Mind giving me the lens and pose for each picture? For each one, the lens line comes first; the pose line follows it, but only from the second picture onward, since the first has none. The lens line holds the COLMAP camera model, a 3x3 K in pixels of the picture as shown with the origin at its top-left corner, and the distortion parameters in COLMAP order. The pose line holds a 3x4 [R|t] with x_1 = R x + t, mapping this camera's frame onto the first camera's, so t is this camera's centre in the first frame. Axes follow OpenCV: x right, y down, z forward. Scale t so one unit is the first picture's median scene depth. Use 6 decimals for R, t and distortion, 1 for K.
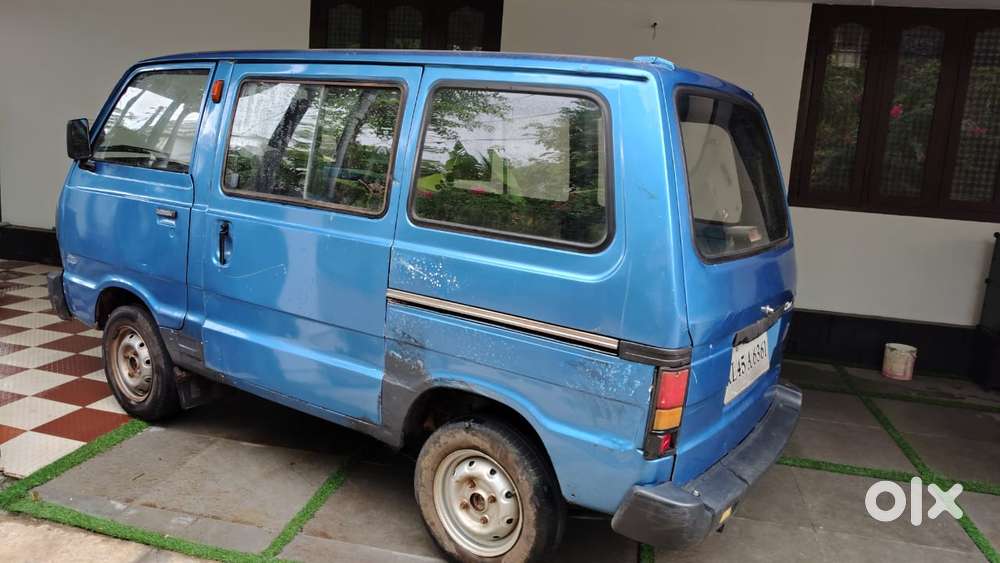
lens RADIAL K [[757.6, 0, 496.0], [0, 757.6, 267.1], [0, 0, 1]] dist [0.025460, -0.064110]
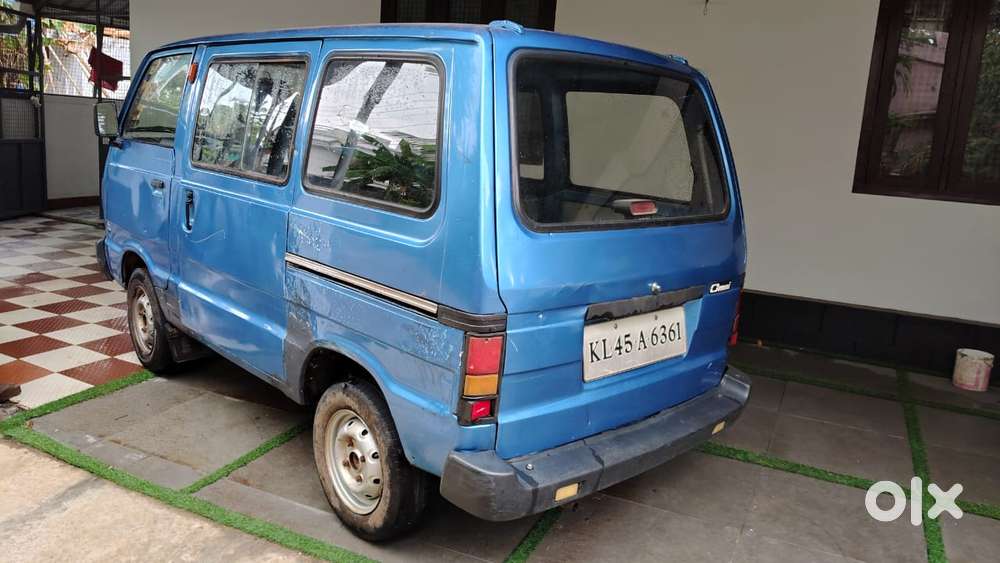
lens RADIAL K [[757.6, 0, 494.0], [0, 757.6, 268.0], [0, 0, 1]] dist [0.025460, -0.064110]
pose [[0.973614, 0.034079, -0.225644, 0.349455], [-0.032317, 0.999412, 0.011496, 0.026215], [0.225903, -0.003900, 0.974142, 0.031864]]
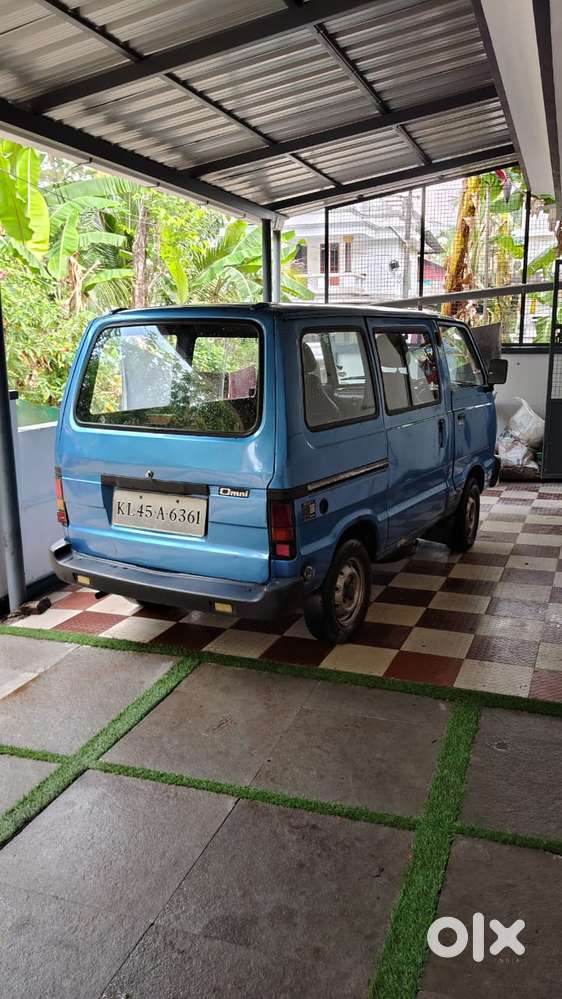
lens RADIAL K [[756.8, 0, 290.6], [0, 756.8, 492.8], [0, 0, 1]] dist [0.025460, -0.064110]
pose [[0.066840, 0.123701, -0.990066, 1.616773], [-0.150118, 0.982237, 0.112588, -0.096108], [0.986406, 0.141101, 0.084222, 1.065281]]
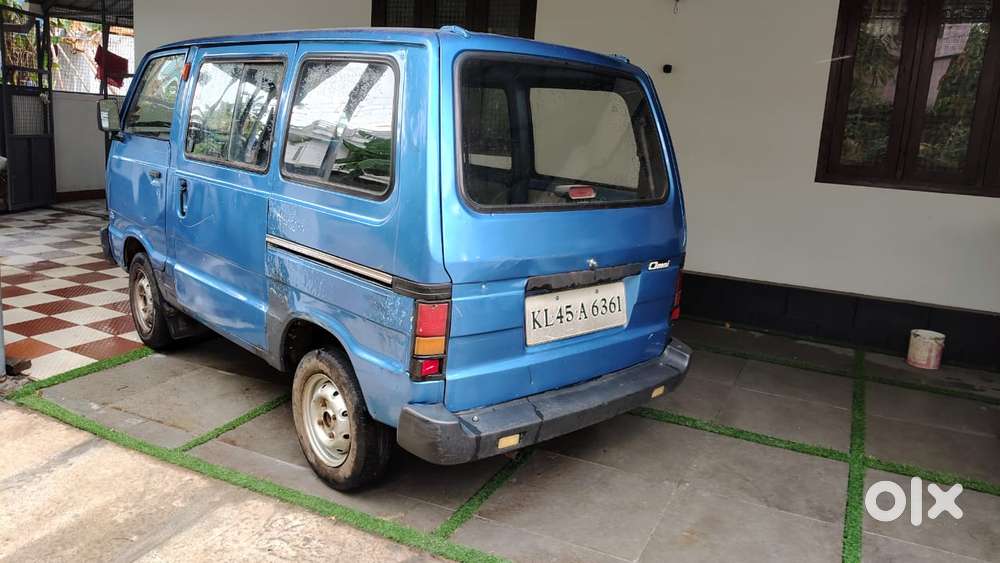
lens RADIAL K [[757.6, 0, 494.8], [0, 757.6, 269.2], [0, 0, 1]] dist [0.025460, -0.064110]
pose [[0.971331, 0.034612, -0.235197, 0.442724], [-0.030778, 0.999327, 0.019955, 0.044804], [0.235729, -0.012144, 0.971743, -0.057593]]
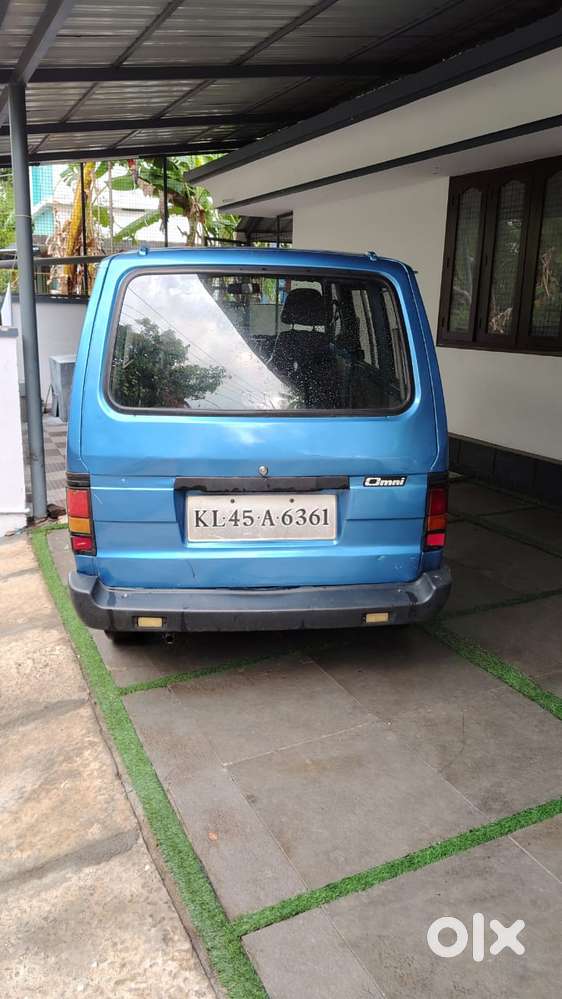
lens RADIAL K [[756.8, 0, 285.8], [0, 756.8, 497.8], [0, 0, 1]] dist [0.025460, -0.064110]
pose [[0.614188, 0.142951, -0.776104, 1.126107], [-0.098748, 0.989649, 0.104138, -0.018189], [0.782957, 0.012679, 0.621946, 0.341476]]
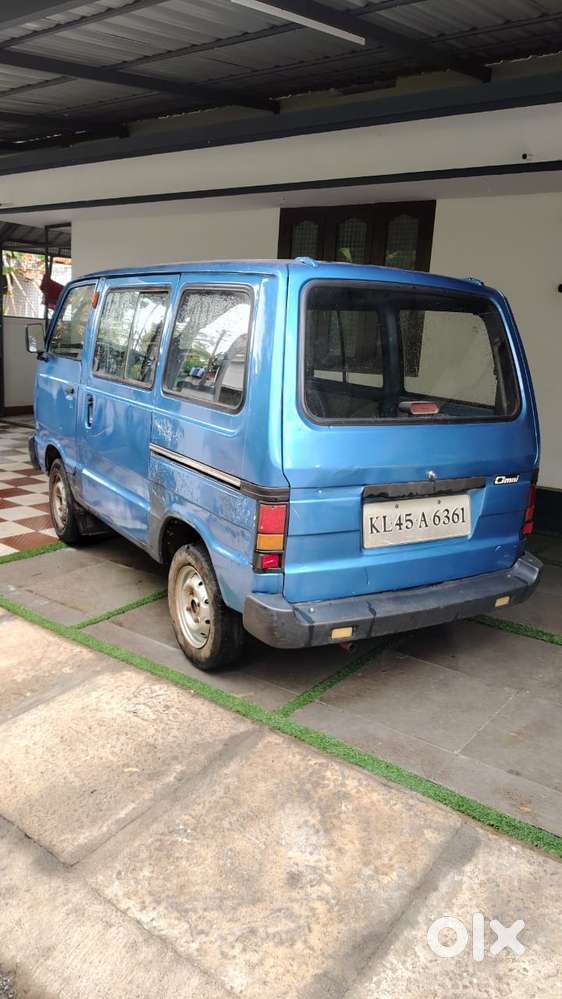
lens RADIAL K [[756.8, 0, 282.1], [0, 756.8, 496.2], [0, 0, 1]] dist [0.025460, -0.064110]
pose [[0.909091, 0.068285, -0.410964, 0.581025], [-0.058569, 0.997627, 0.036203, 0.056392], [0.412461, -0.008842, 0.910933, -0.118250]]
